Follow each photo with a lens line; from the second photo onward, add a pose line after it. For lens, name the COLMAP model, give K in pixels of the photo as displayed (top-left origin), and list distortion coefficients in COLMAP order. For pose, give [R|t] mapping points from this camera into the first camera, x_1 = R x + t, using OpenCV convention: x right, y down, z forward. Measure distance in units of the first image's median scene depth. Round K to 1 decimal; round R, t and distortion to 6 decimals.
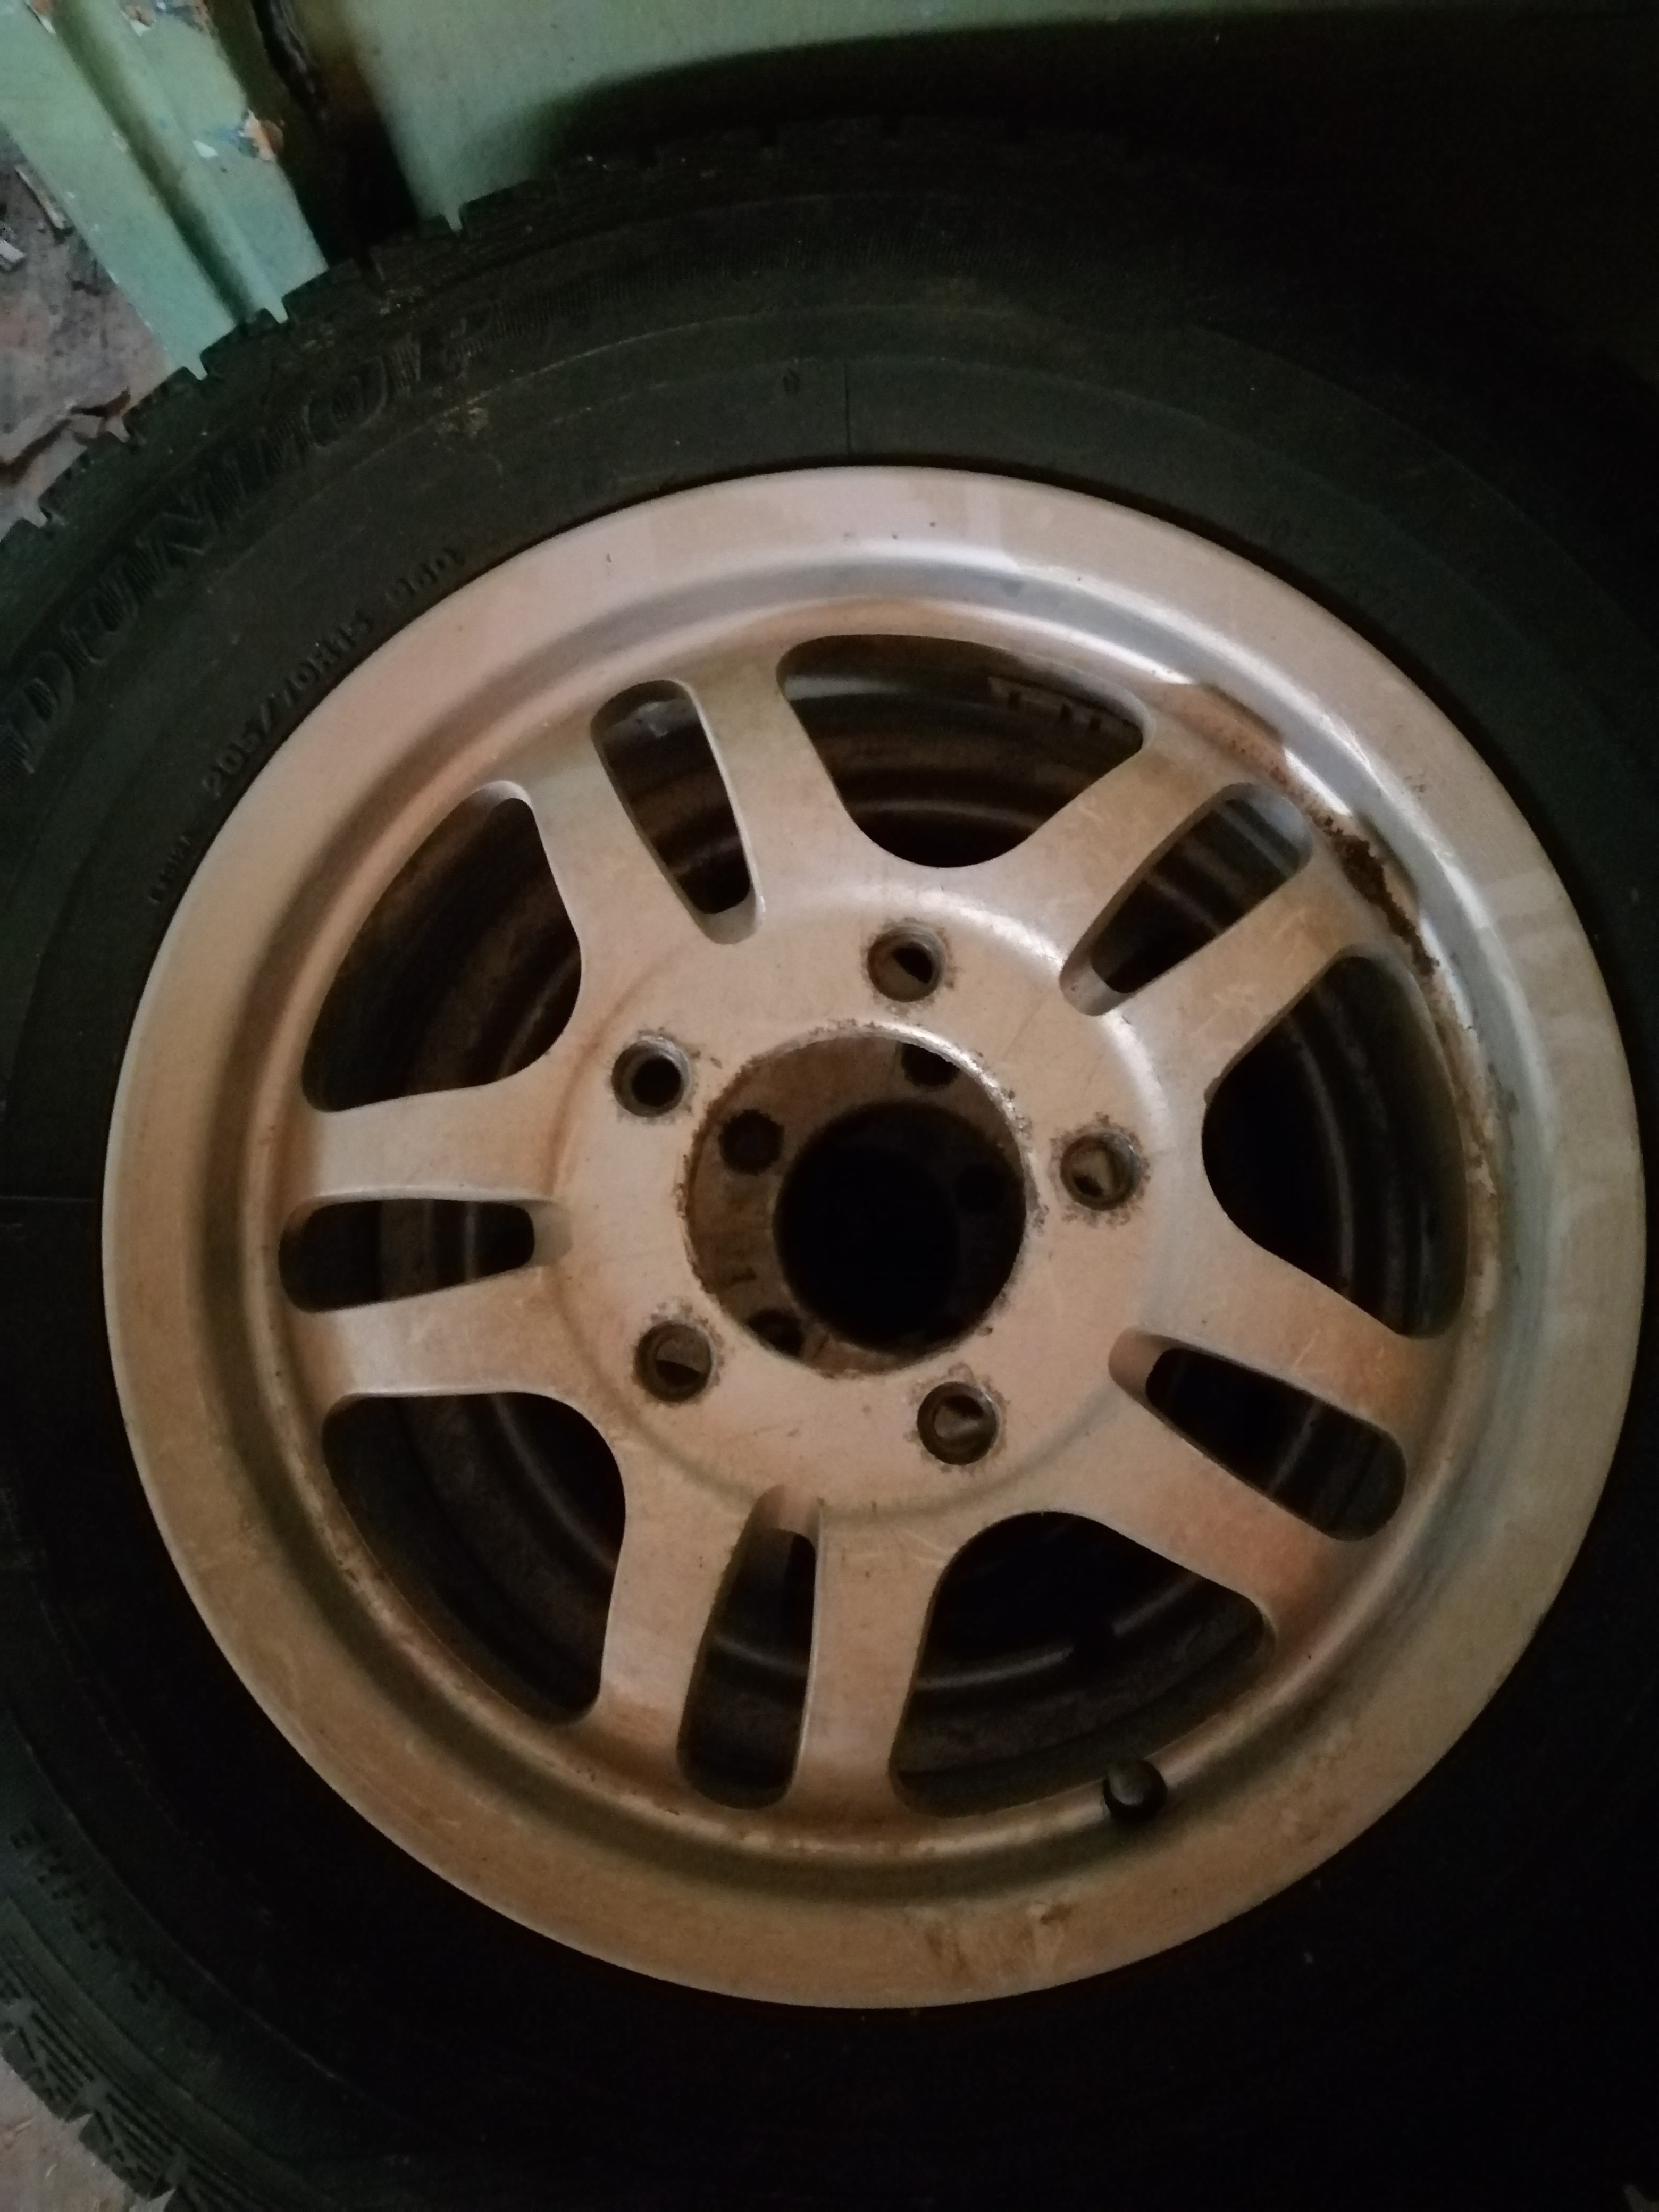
lens RADIAL K [[1764.5, 0, 829.5], [0, 1764.5, 1106.0], [0, 0, 1]] dist [0.040499, -0.102291]
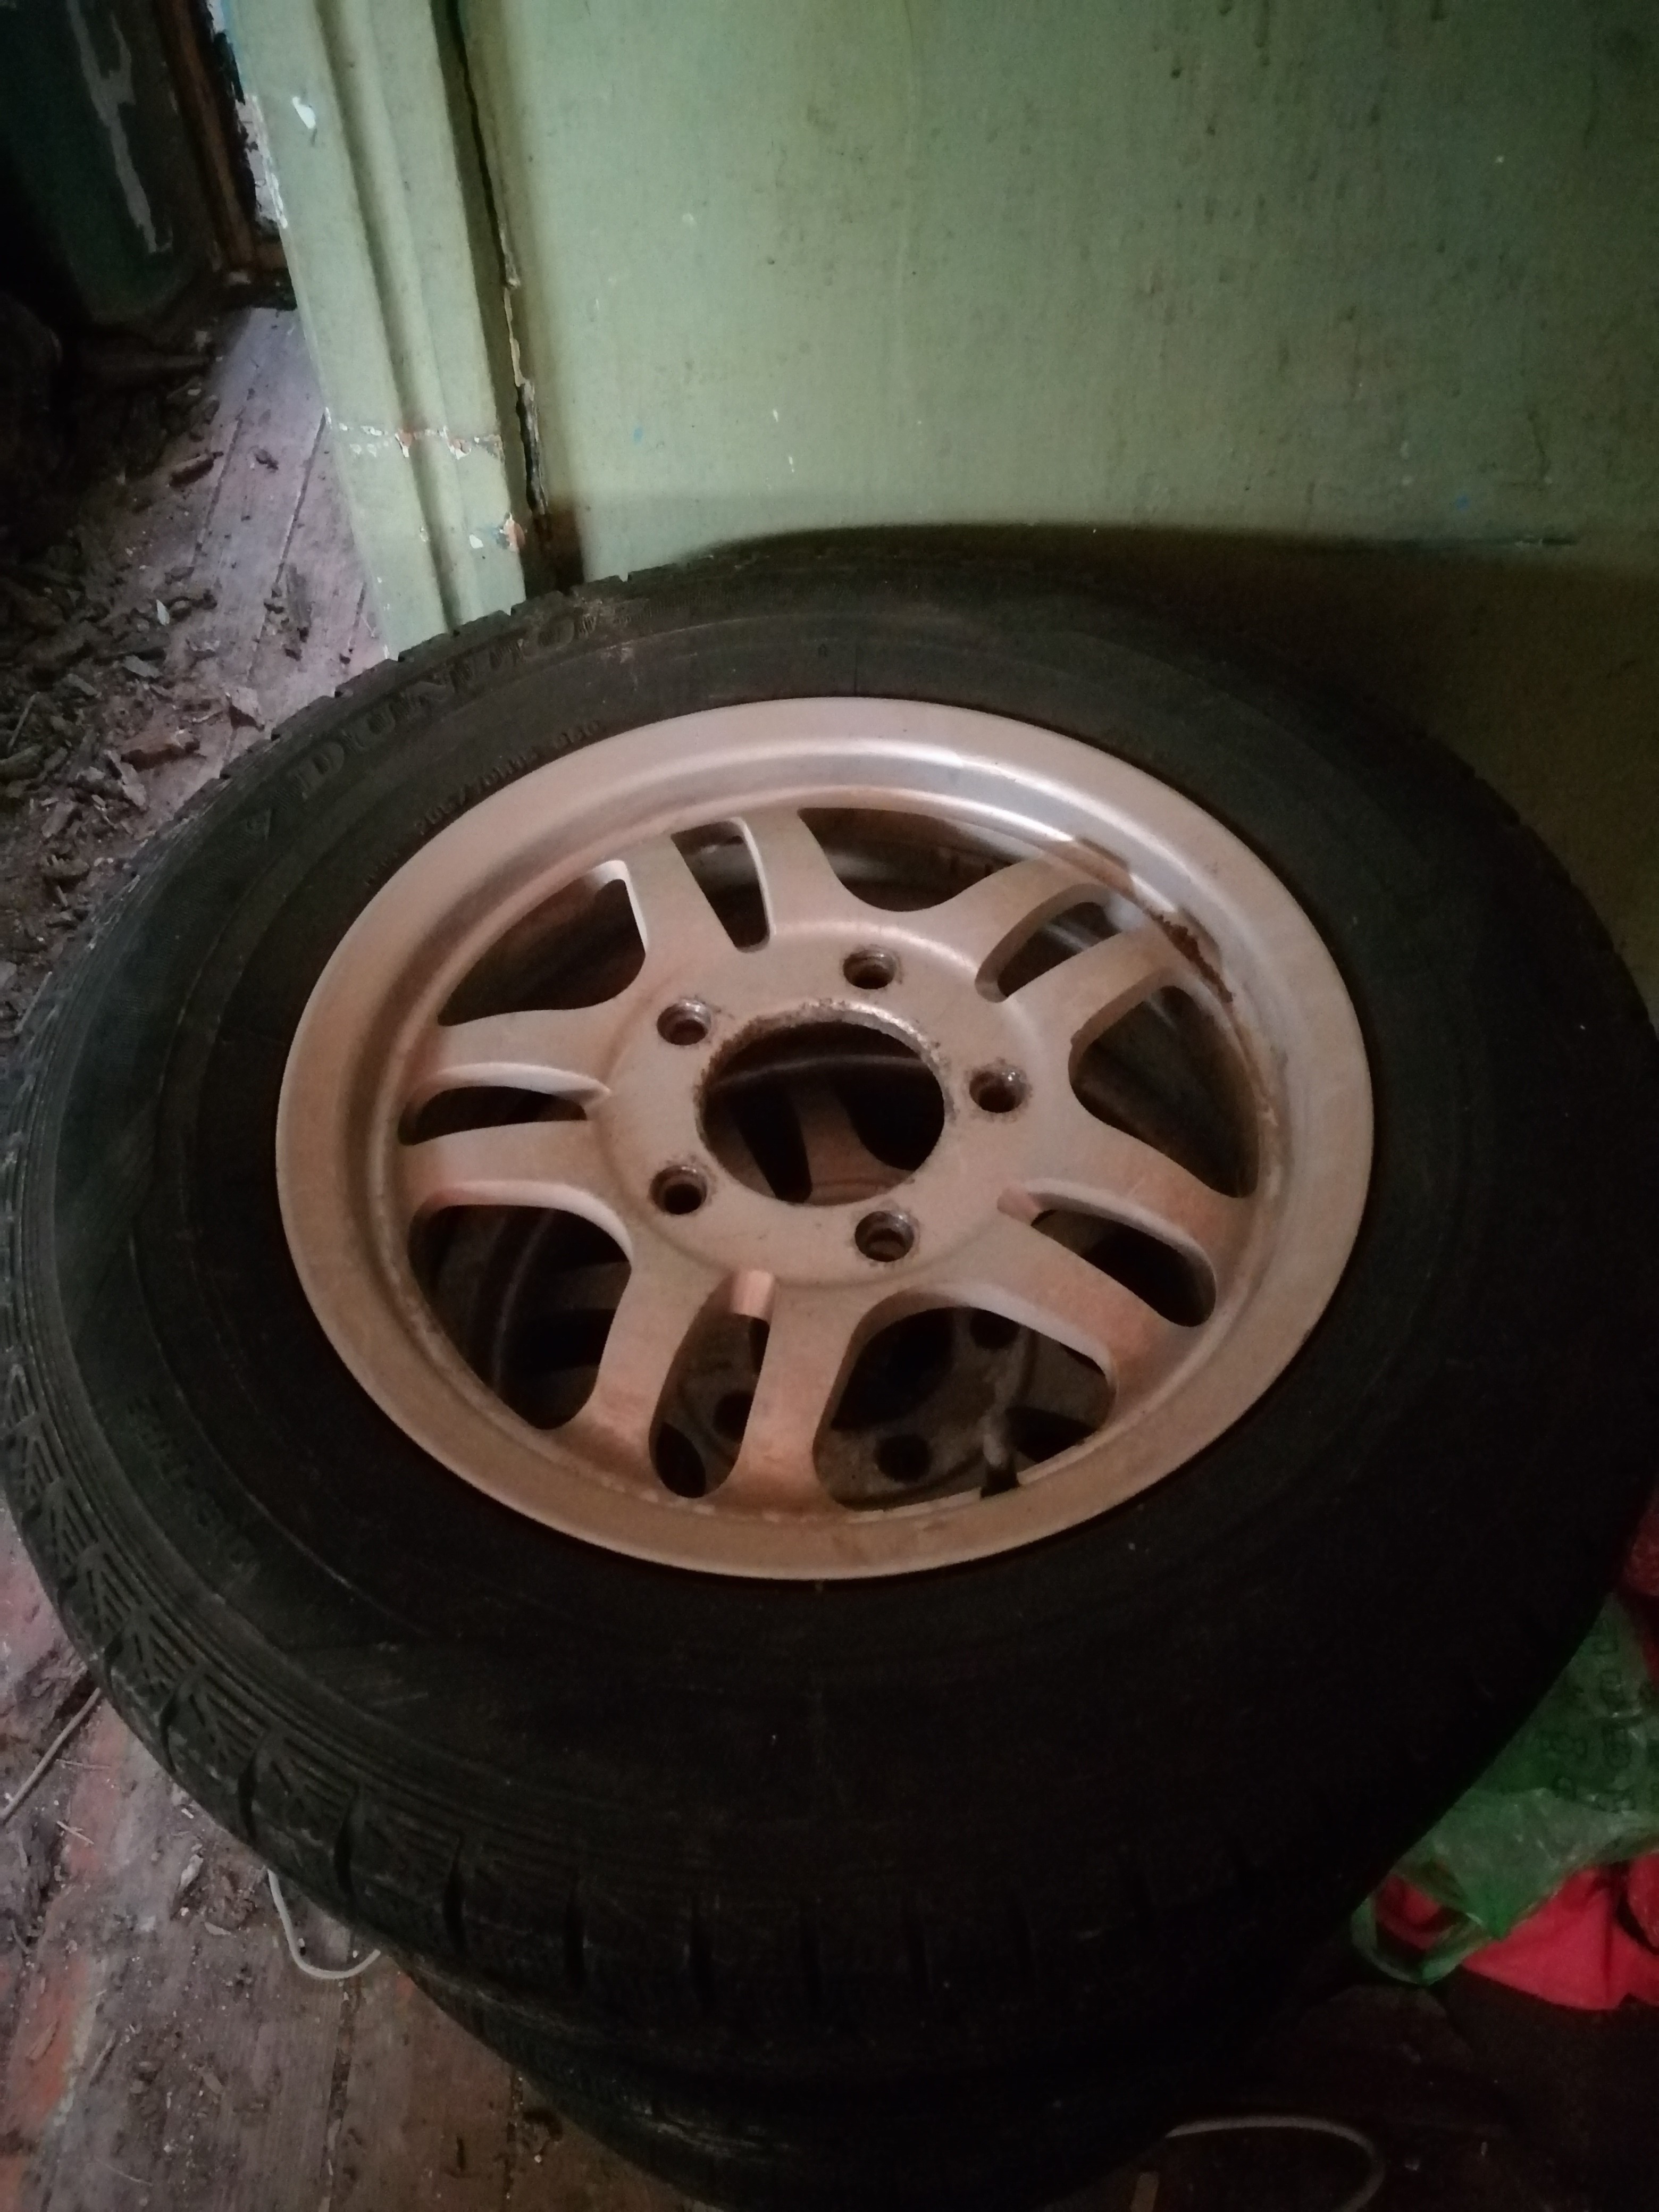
lens RADIAL K [[1824.2, 0, 829.5], [0, 1824.2, 1106.0], [0, 0, 1]] dist [0.107777, -0.323892]
pose [[0.996623, 0.080329, -0.017018, 0.045690], [-0.078591, 0.873148, -0.481077, 0.754174], [-0.023785, 0.480790, 0.876513, -0.265462]]
